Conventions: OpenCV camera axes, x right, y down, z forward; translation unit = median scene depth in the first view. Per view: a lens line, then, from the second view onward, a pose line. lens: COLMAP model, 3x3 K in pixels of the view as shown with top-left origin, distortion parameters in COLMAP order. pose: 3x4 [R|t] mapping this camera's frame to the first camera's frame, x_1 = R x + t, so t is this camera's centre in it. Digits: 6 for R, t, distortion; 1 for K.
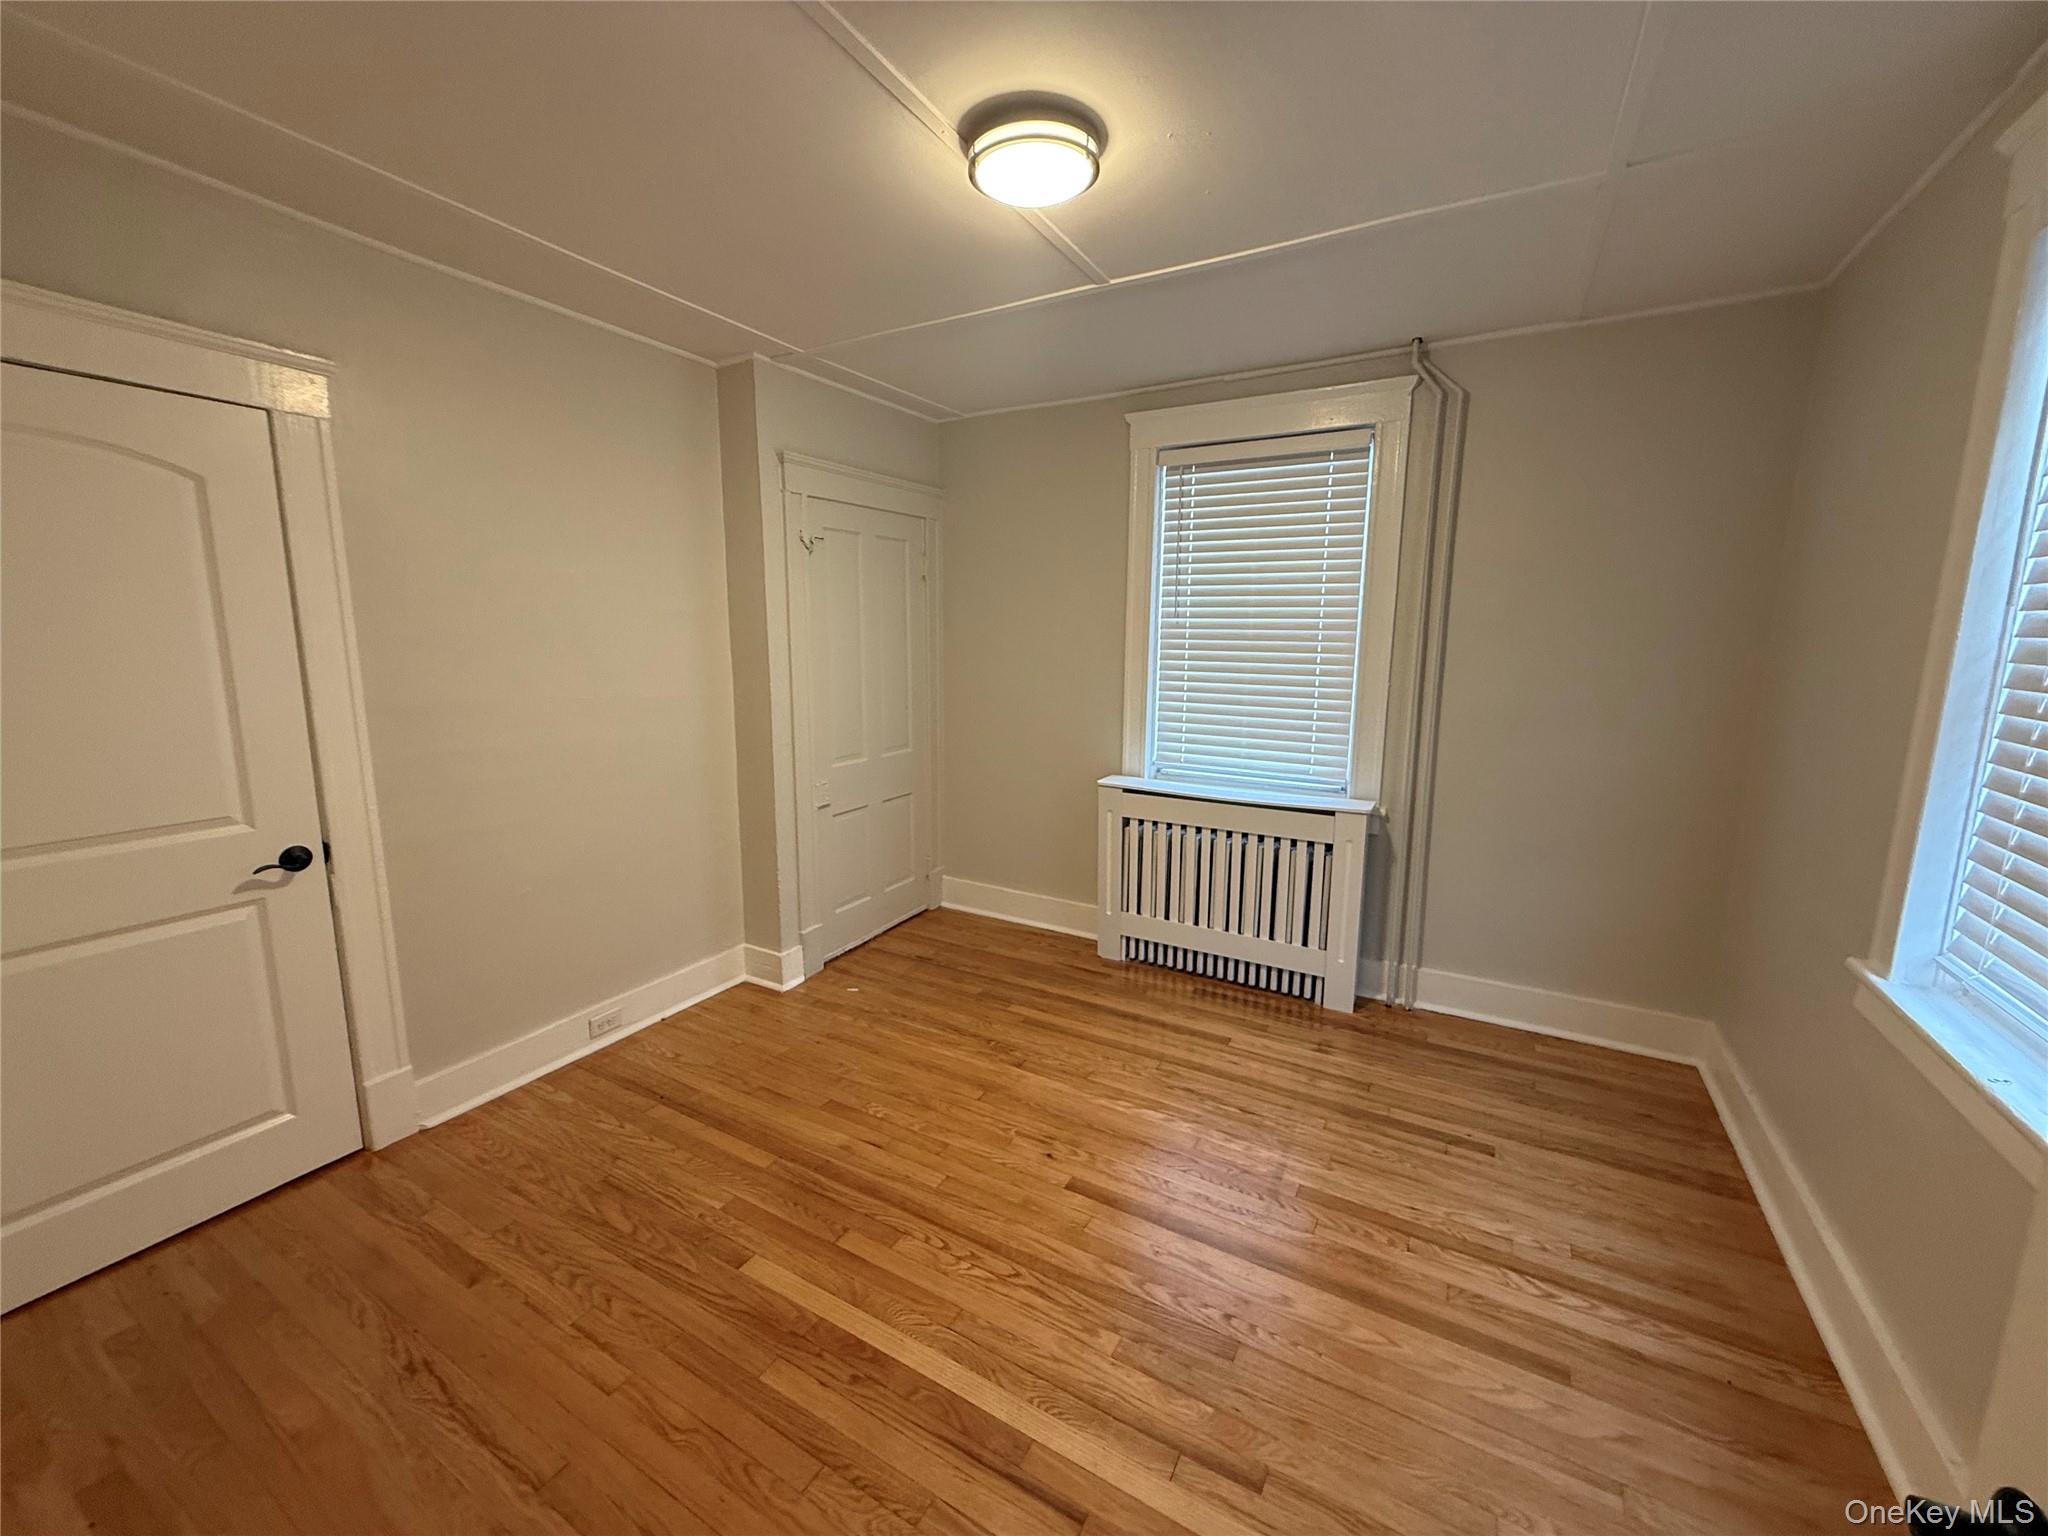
lens RADIAL K [[810.6, 0, 1017.5], [0, 810.6, 757.2], [0, 0, 1]] dist [-0.000629, -0.000234]
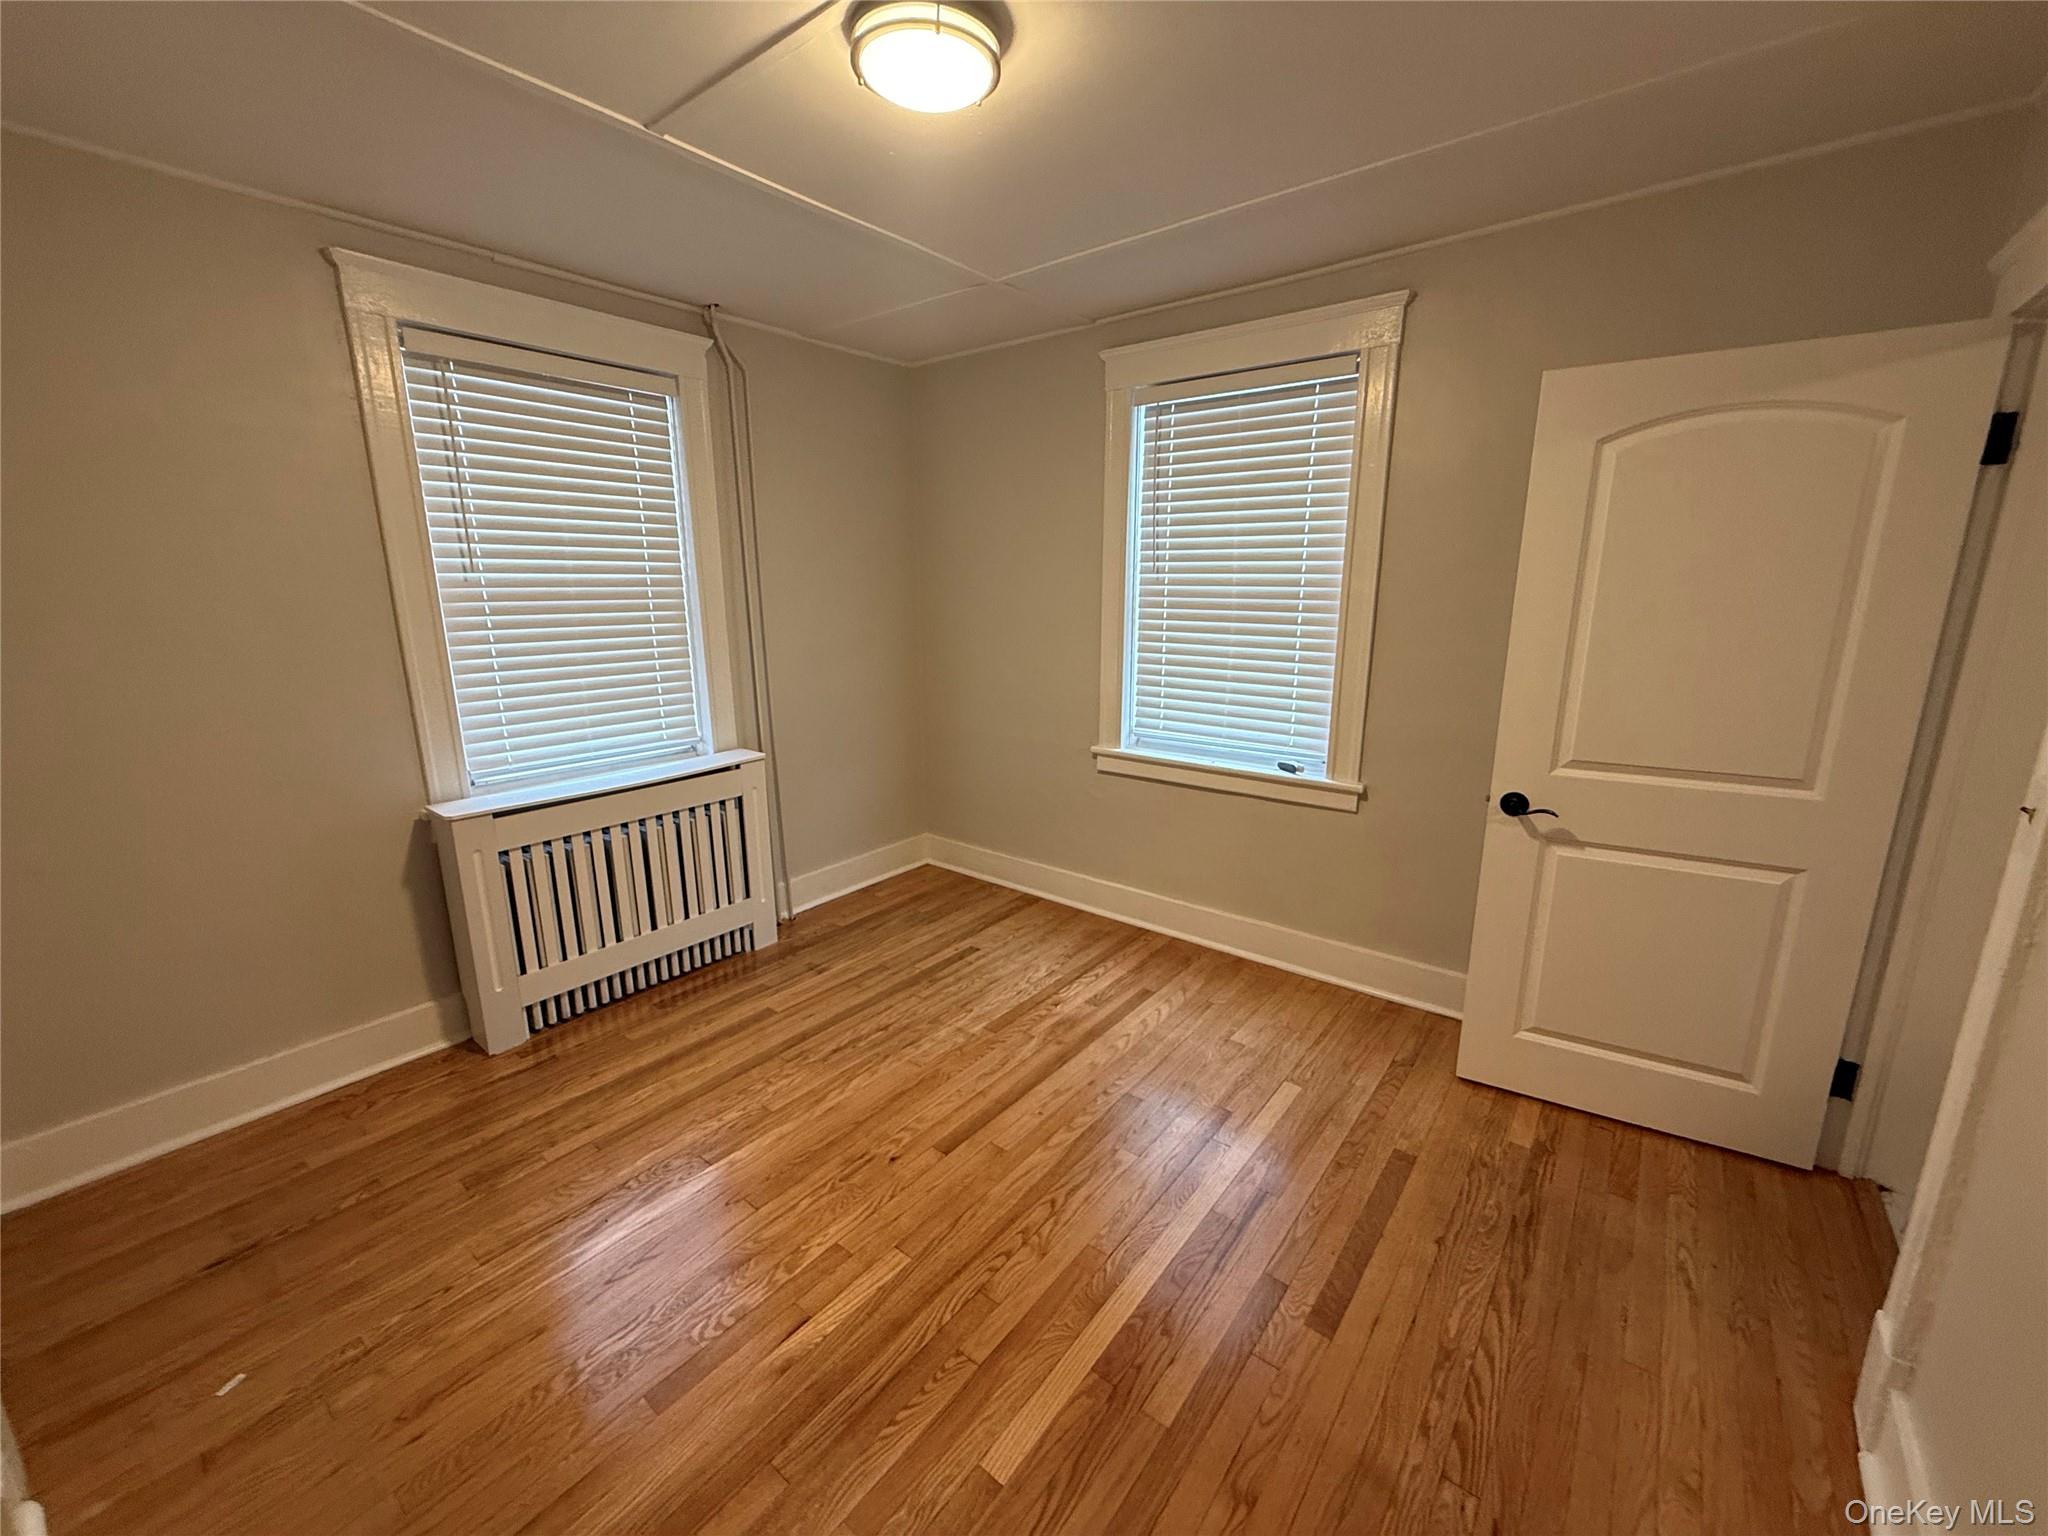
lens RADIAL K [[810.6, 0, 1017.5], [0, 810.6, 757.2], [0, 0, 1]] dist [-0.000629, -0.000234]
pose [[0.146285, -0.217193, 0.965105, -0.711621], [0.156274, 0.968424, 0.194253, -0.112891], [-0.976821, 0.122404, 0.175608, 0.612636]]
